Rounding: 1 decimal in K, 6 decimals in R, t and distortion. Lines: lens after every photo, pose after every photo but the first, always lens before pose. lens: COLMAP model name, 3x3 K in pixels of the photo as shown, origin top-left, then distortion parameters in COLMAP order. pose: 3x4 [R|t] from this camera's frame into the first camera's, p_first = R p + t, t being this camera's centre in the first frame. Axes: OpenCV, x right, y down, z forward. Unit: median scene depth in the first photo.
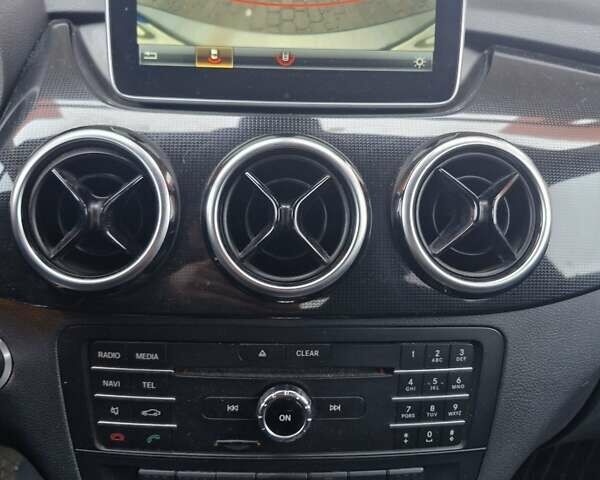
lens RADIAL K [[540.7, 0, 299.5], [0, 540.7, 239.4], [0, 0, 1]] dist [0.052191, -0.023085]
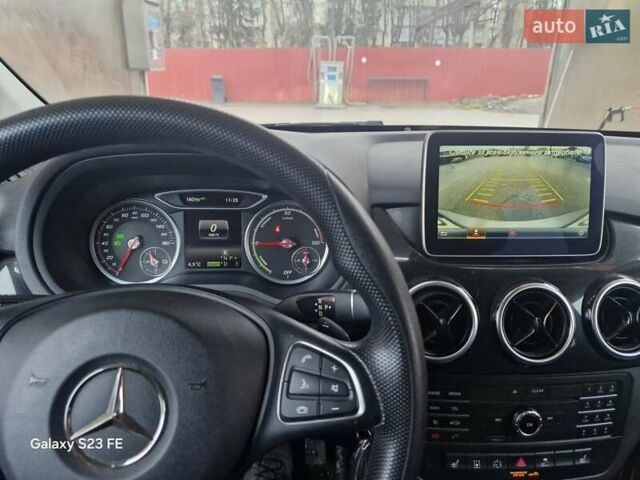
lens RADIAL K [[442.0, 0, 320.4], [0, 442.0, 240.3], [0, 0, 1]] dist [0.005472, -0.012522]
pose [[0.999752, -0.017943, 0.013181, -0.731241], [0.018355, 0.999325, -0.031809, -0.274568], [-0.012602, 0.032043, 0.999407, -0.551100]]
